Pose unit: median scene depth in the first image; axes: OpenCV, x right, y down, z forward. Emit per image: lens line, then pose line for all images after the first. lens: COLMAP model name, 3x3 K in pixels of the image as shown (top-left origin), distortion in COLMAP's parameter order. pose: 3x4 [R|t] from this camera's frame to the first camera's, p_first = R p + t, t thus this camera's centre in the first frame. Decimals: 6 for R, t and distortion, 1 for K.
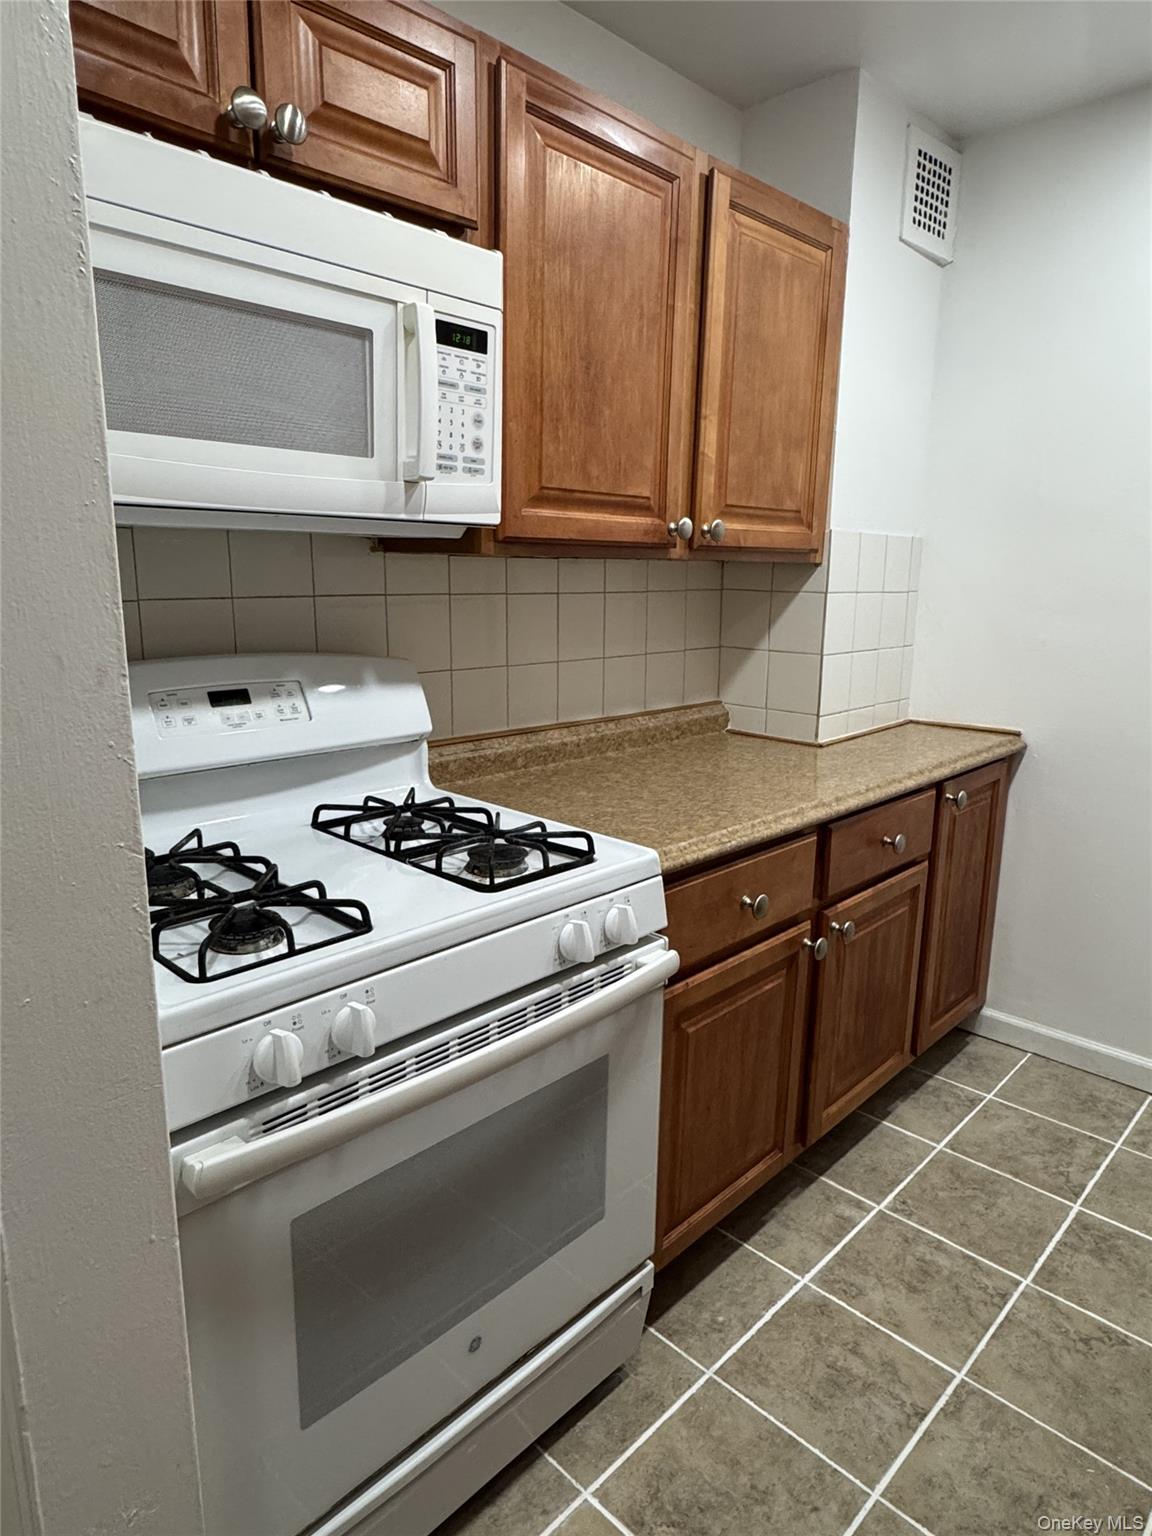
lens RADIAL K [[939.6, 0, 583.6], [0, 939.6, 763.9], [0, 0, 1]] dist [-0.002507, 0.002238]
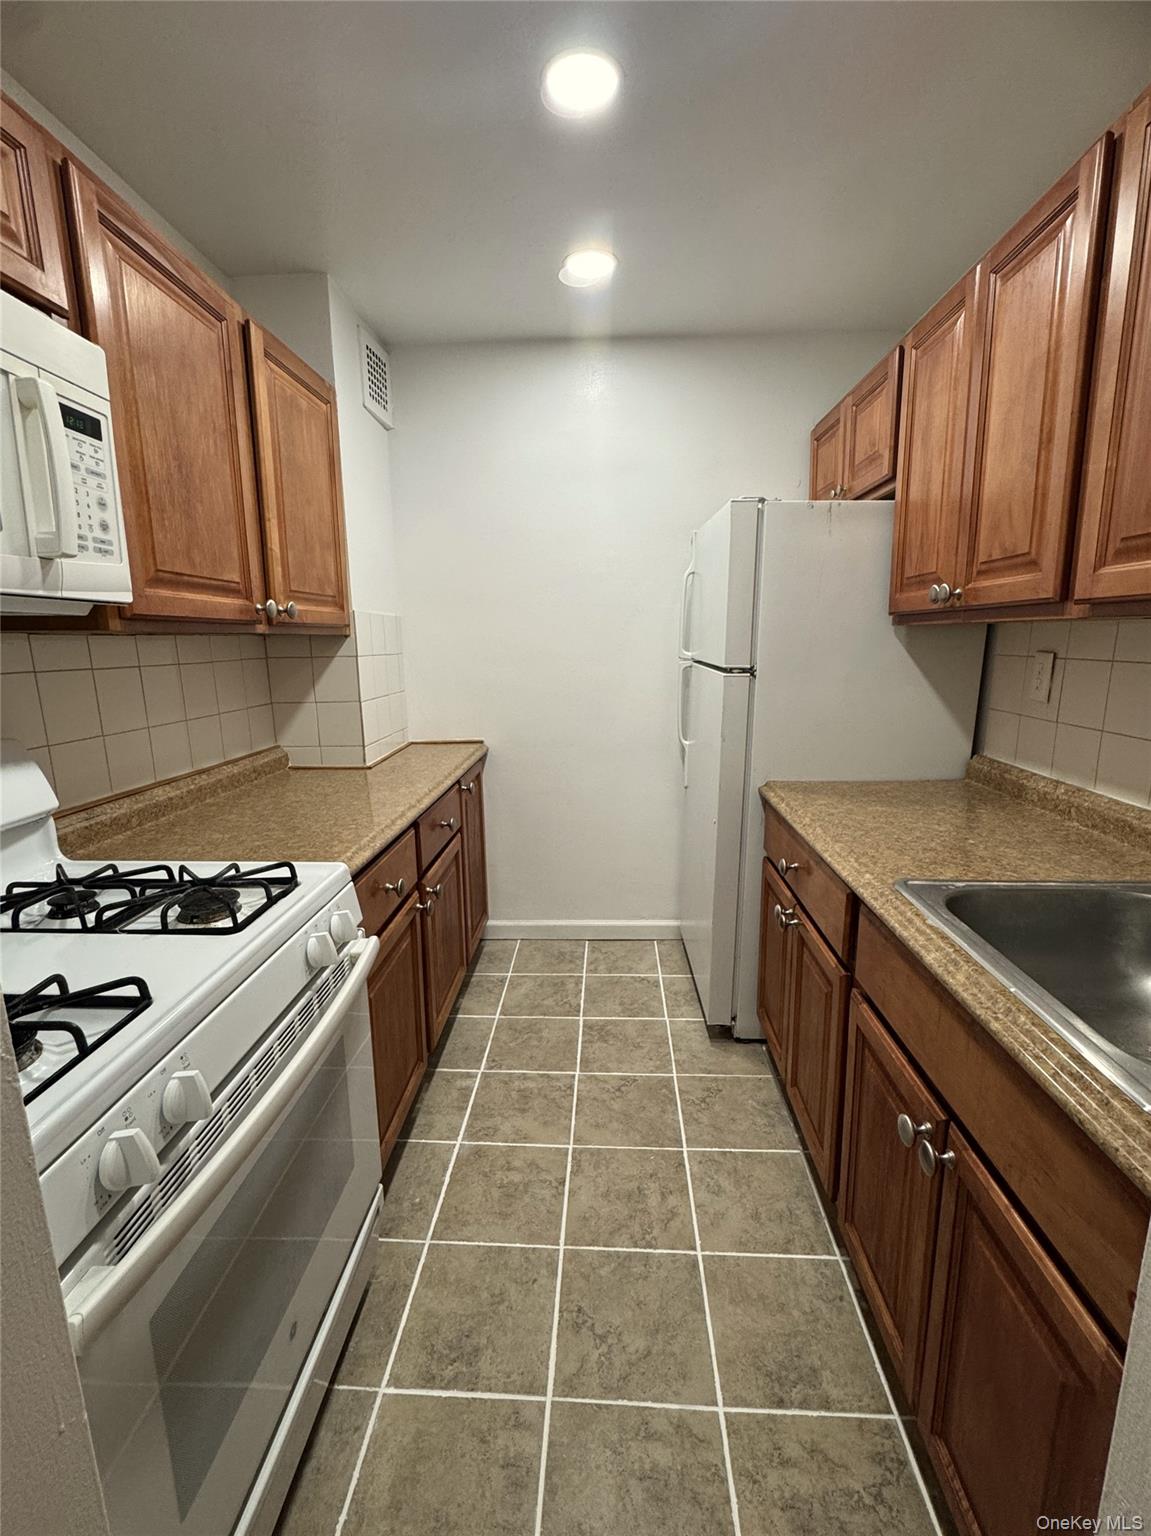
lens RADIAL K [[660.1, 0, 575.5], [0, 660.1, 768.0], [0, 0, 1]] dist [-0.000309, -0.000011]
pose [[0.756820, -0.150288, 0.636111, -0.187211], [0.159769, 0.986221, 0.042919, -0.017140], [-0.633796, 0.069148, 0.770403, 0.095602]]
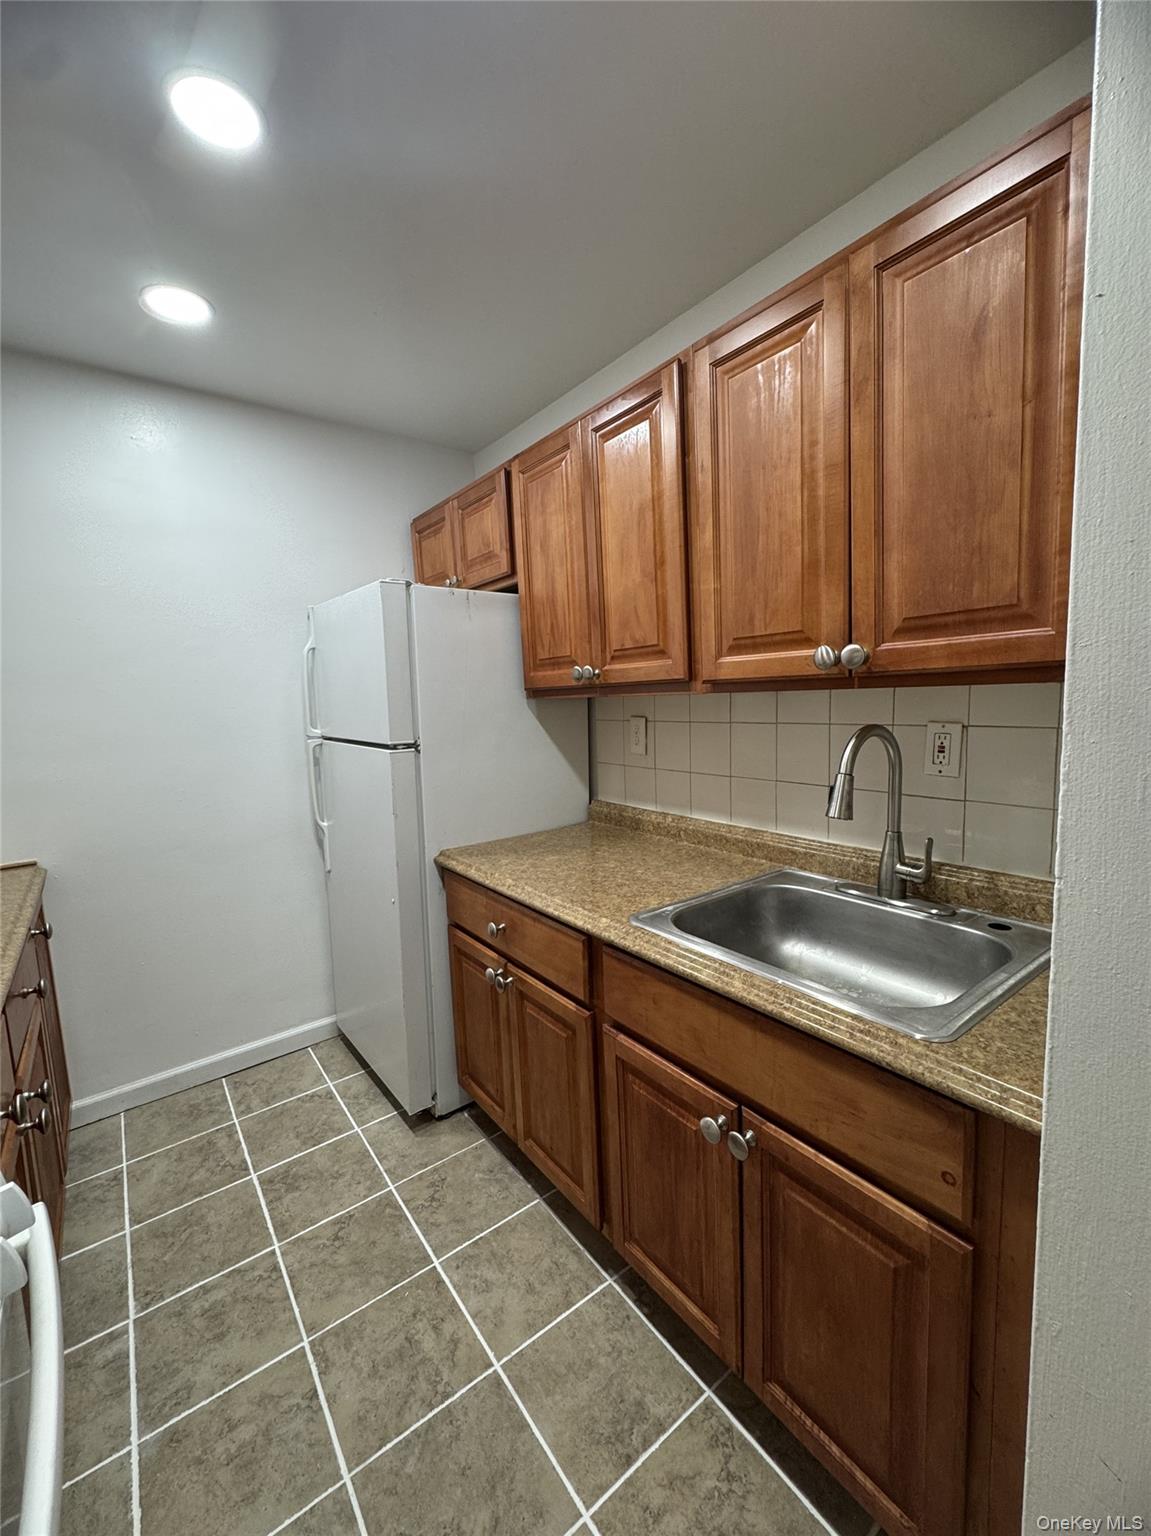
lens RADIAL K [[627.6, 0, 573.7], [0, 627.6, 770.8], [0, 0, 1]] dist [-0.000759, 0.000834]
pose [[0.169709, -0.139667, 0.975547, -0.240845], [0.246833, 0.964378, 0.095128, -0.078484], [-0.954082, 0.224654, 0.198138, 0.294660]]
